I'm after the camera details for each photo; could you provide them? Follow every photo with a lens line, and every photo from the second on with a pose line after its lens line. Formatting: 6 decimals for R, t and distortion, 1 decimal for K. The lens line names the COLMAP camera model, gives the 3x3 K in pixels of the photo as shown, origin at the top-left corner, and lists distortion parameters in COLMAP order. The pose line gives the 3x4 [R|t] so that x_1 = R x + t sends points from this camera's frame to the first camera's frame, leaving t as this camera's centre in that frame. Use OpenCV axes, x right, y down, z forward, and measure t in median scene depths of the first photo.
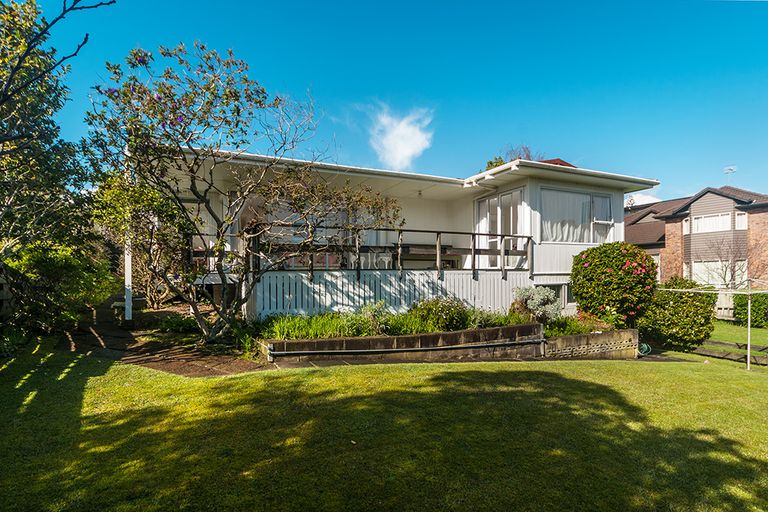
lens RADIAL K [[421.7, 0, 392.0], [0, 421.7, 293.6], [0, 0, 1]] dist [0.003966, -0.000584]
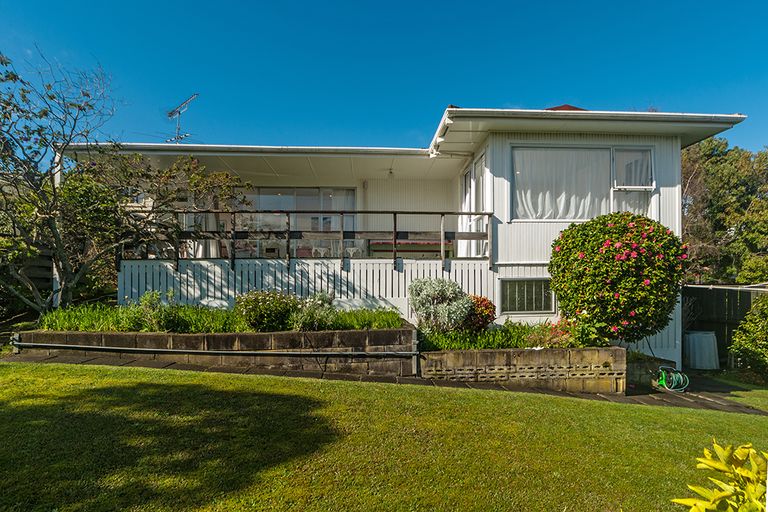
lens RADIAL K [[421.7, 0, 373.0], [0, 421.7, 287.2], [0, 0, 1]] dist [0.003966, -0.000584]
pose [[0.918647, 0.010067, -0.394950, 0.501750], [-0.018598, 0.999669, -0.017776, 0.012646], [0.394640, 0.023675, 0.918531, 0.287428]]
